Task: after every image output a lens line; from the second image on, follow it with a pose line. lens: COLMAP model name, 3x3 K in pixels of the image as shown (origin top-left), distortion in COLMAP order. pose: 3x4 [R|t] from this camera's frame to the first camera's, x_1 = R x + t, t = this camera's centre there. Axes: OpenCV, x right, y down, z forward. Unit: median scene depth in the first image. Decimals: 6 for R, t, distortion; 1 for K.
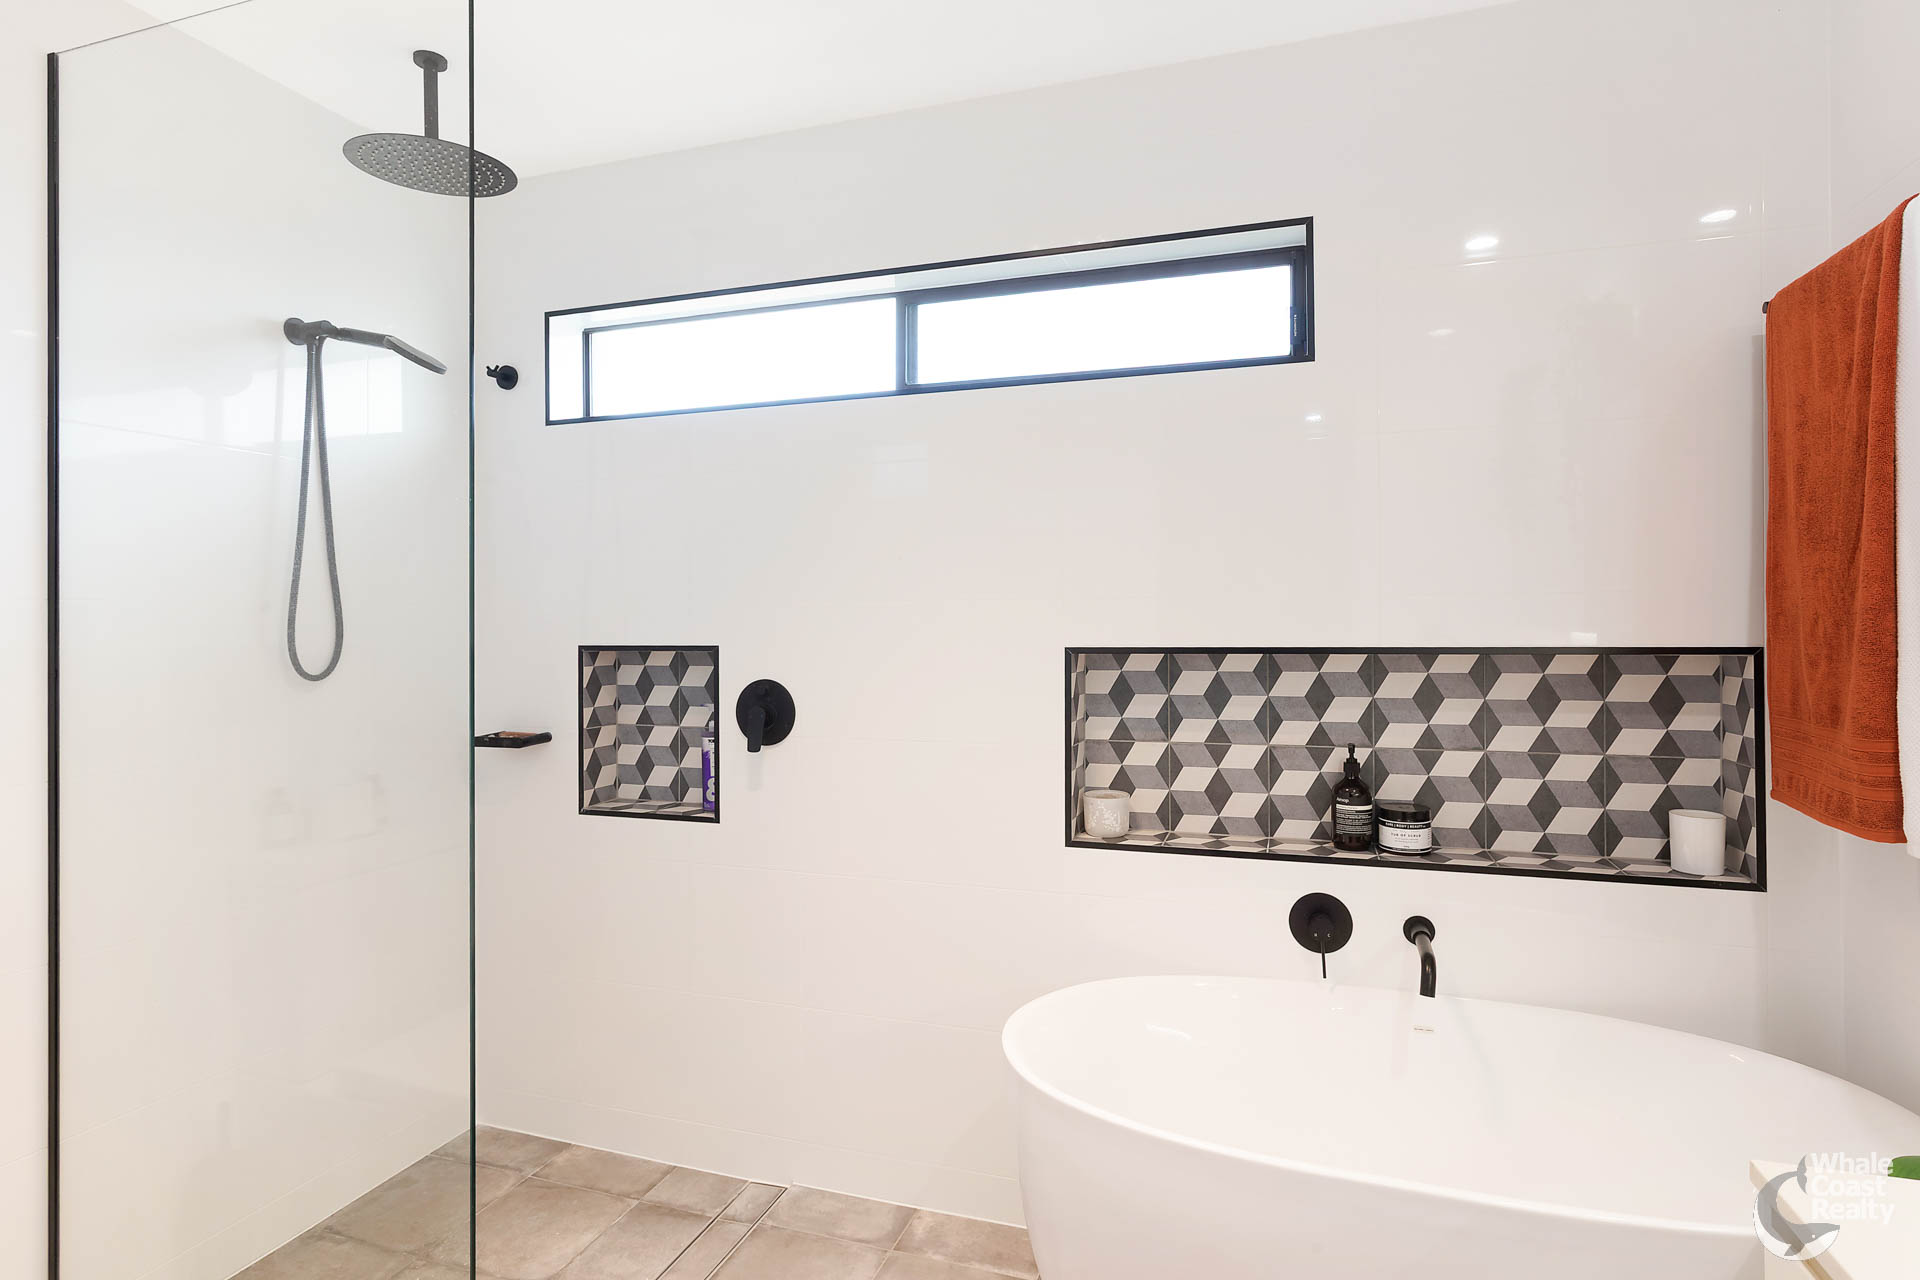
lens RADIAL K [[1004.2, 0, 958.2], [0, 1004.2, 639.3], [0, 0, 1]] dist [-0.002088, -0.002434]
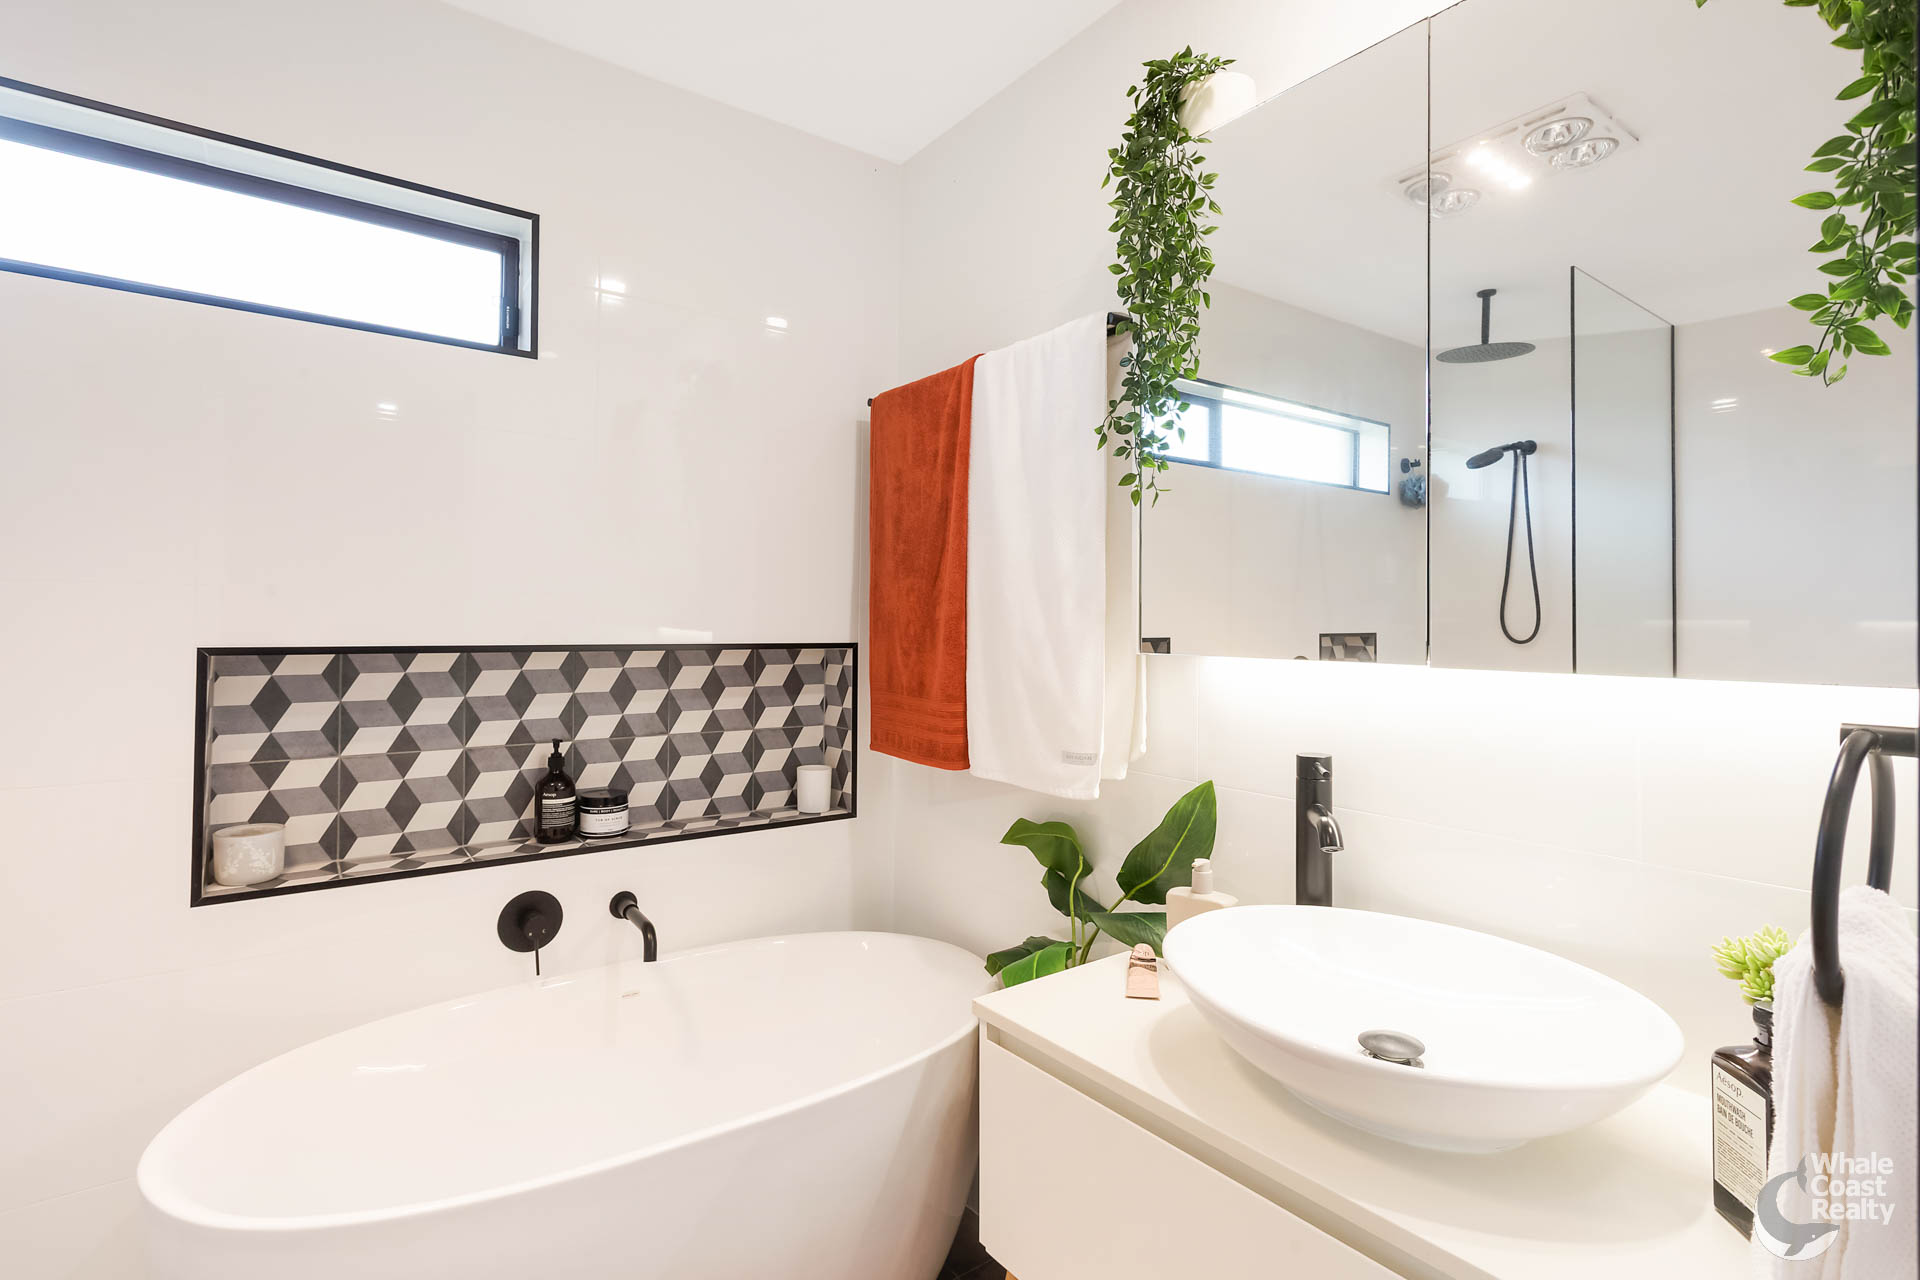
lens RADIAL K [[928.3, 0, 958.8], [0, 928.3, 631.0], [0, 0, 1]] dist [0.006402, -0.000714]
pose [[0.573266, 0.006201, 0.819346, -0.156141], [0.000493, 0.999969, -0.007913, 0.001443], [-0.819369, 0.004940, 0.573245, 0.119056]]
